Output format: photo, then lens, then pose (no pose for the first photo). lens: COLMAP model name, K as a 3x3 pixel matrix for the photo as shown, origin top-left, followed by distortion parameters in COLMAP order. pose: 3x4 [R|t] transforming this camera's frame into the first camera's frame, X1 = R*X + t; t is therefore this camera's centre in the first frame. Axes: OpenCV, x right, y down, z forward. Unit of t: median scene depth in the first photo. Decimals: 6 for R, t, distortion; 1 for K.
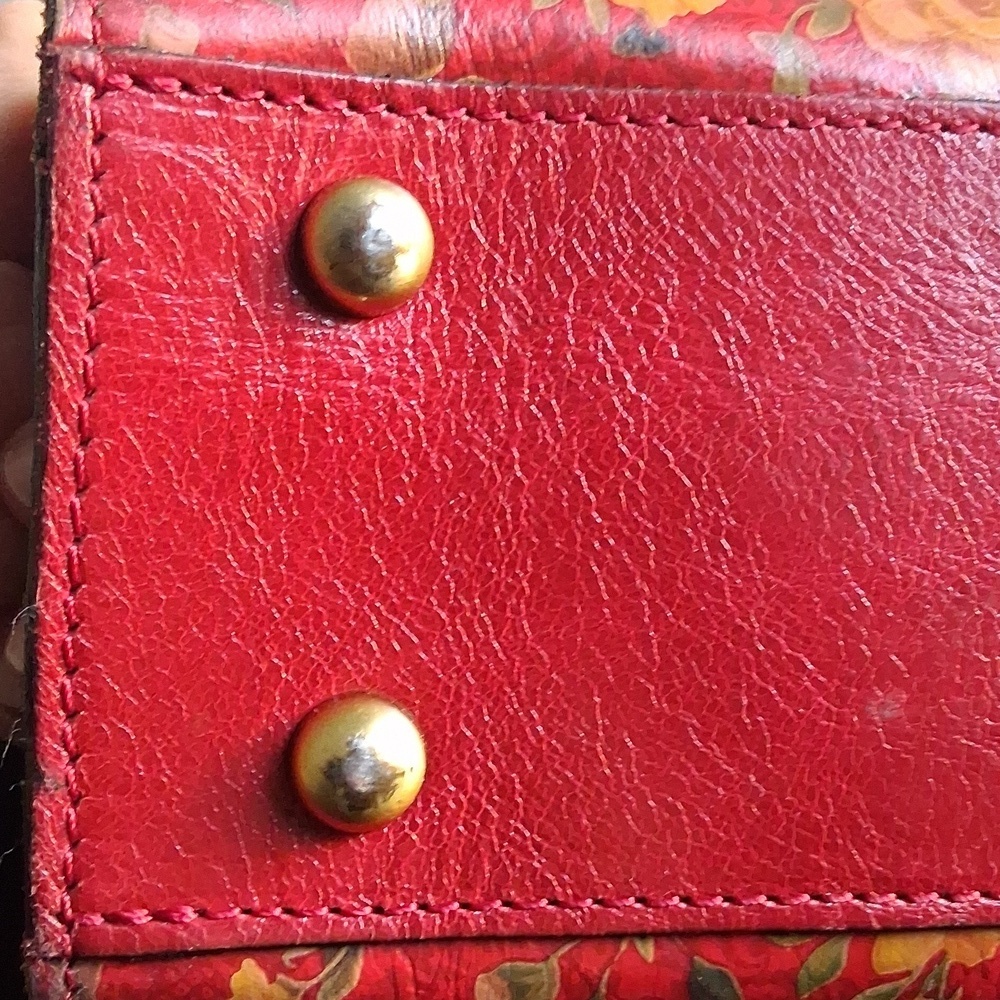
lens RADIAL K [[1700.7, 0, 503.1], [0, 1700.7, 500.2], [0, 0, 1]] dist [0.098951, 0.000000]
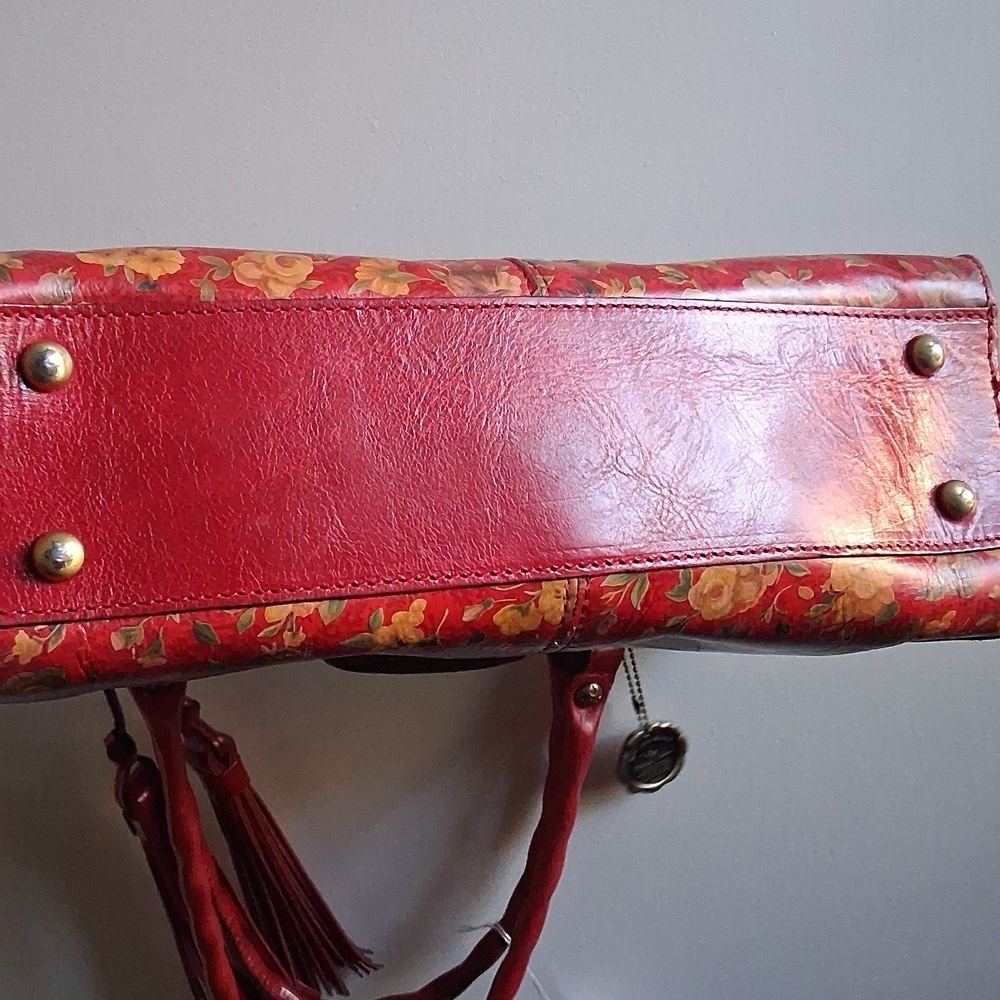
lens RADIAL K [[1700.7, 0, 498.1], [0, 1700.7, 498.0], [0, 0, 1]] dist [0.098951, 0.000000]
pose [[0.986100, -0.088105, 0.140871, 0.219882], [0.104972, 0.987549, -0.117164, 0.442574], [-0.128795, 0.130323, 0.983071, -1.700122]]
